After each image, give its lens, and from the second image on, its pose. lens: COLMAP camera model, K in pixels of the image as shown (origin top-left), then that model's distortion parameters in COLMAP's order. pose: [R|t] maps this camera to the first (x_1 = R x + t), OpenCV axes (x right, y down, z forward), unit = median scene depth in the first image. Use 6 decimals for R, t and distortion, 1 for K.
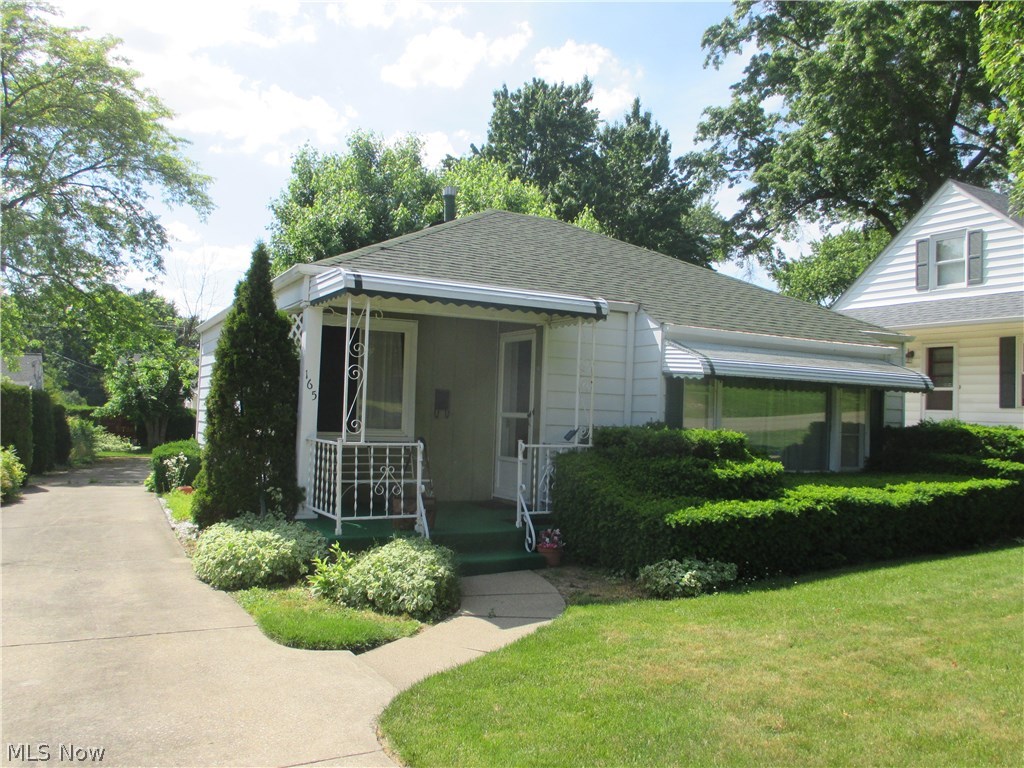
lens RADIAL K [[855.0, 0, 512.0], [0, 855.0, 384.0], [0, 0, 1]] dist [-0.011456, 0.005662]
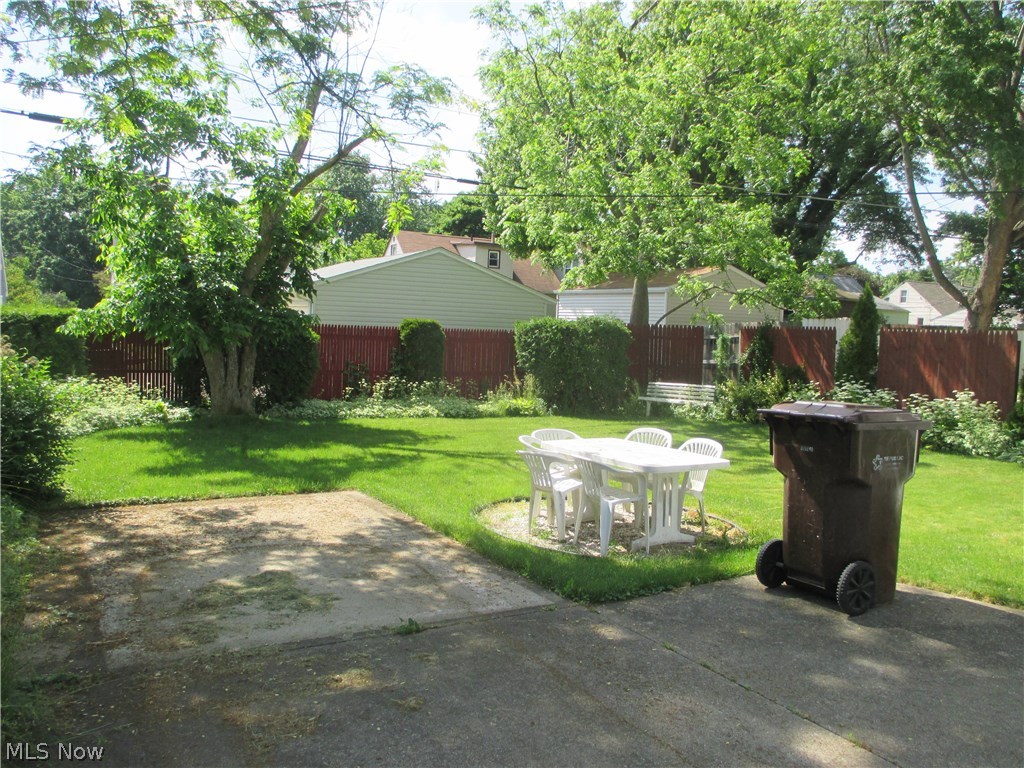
lens RADIAL K [[845.0, 0, 512.0], [0, 845.0, 384.0], [0, 0, 1]] dist [0.002039, -0.007824]
pose [[0.999847, 0.016381, 0.006168, -0.560203], [-0.016916, 0.994851, 0.099924, 0.036995], [-0.004500, -0.100013, 0.994976, 1.183277]]
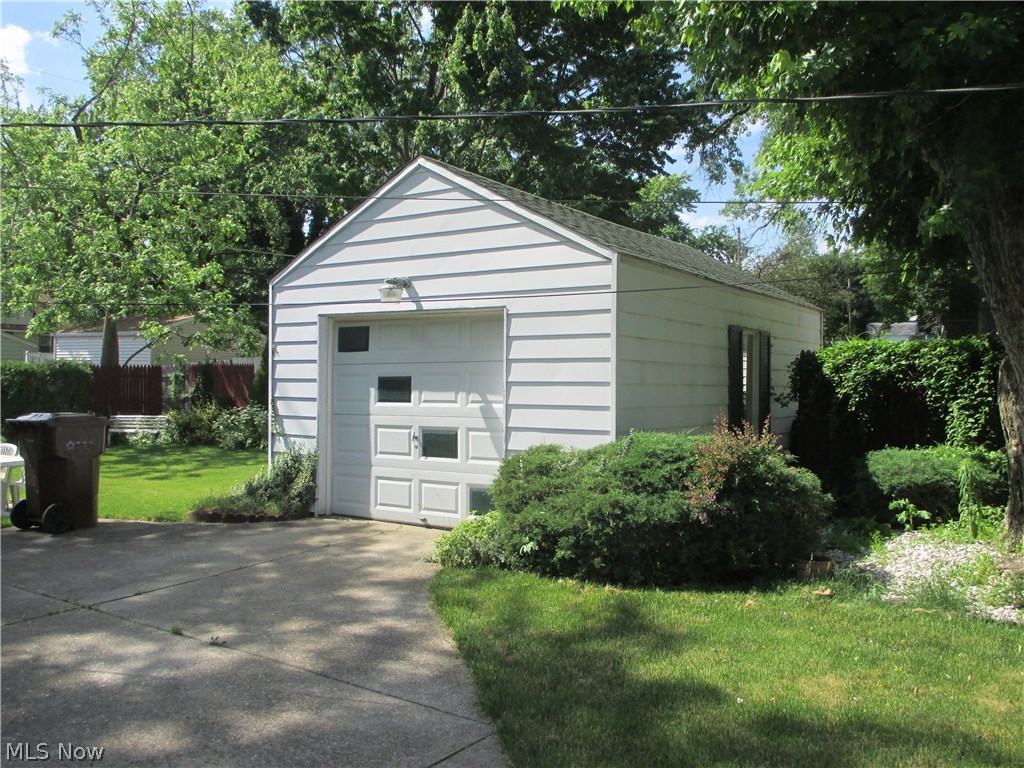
lens RADIAL K [[855.0, 0, 512.0], [0, 855.0, 384.0], [0, 0, 1]] dist [-0.011456, 0.005662]
pose [[0.887654, -0.021890, 0.459990, -0.409539], [-0.002555, 0.998620, 0.052454, 0.025780], [-0.460503, -0.047737, 0.886374, 0.855057]]
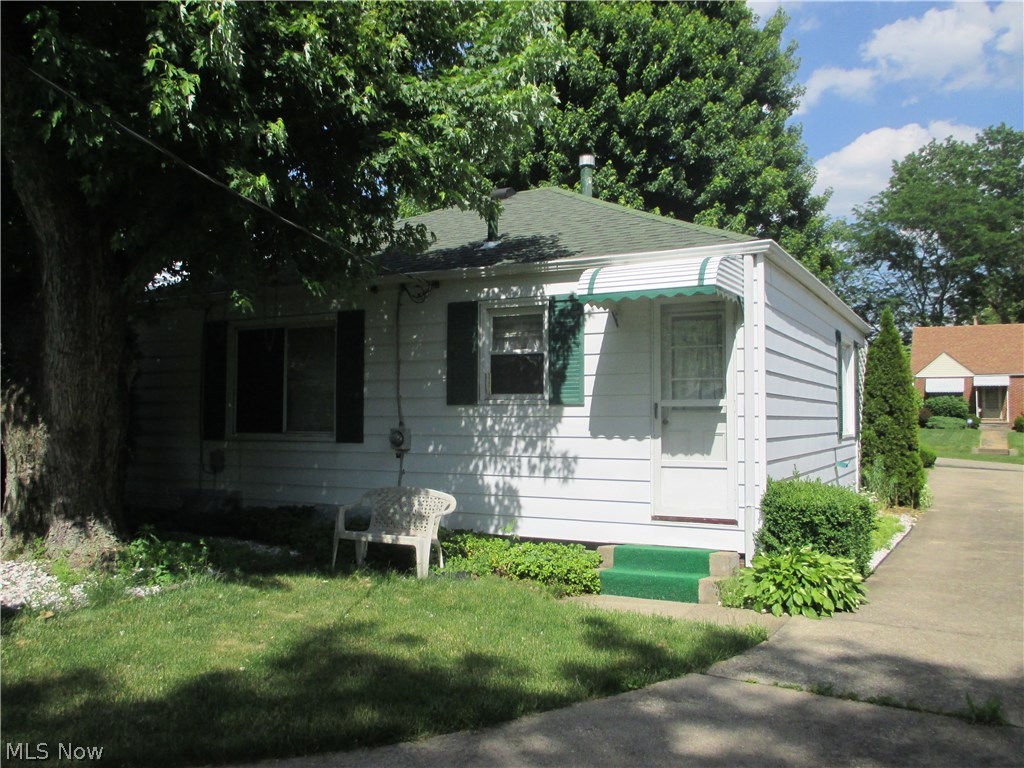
lens RADIAL K [[855.0, 0, 512.0], [0, 855.0, 384.0], [0, 0, 1]] dist [-0.011456, 0.005662]
pose [[-0.608027, 0.011774, 0.793829, -1.127792], [-0.038418, 0.998282, -0.044233, 0.090933], [-0.792986, -0.057392, -0.606531, 2.461292]]
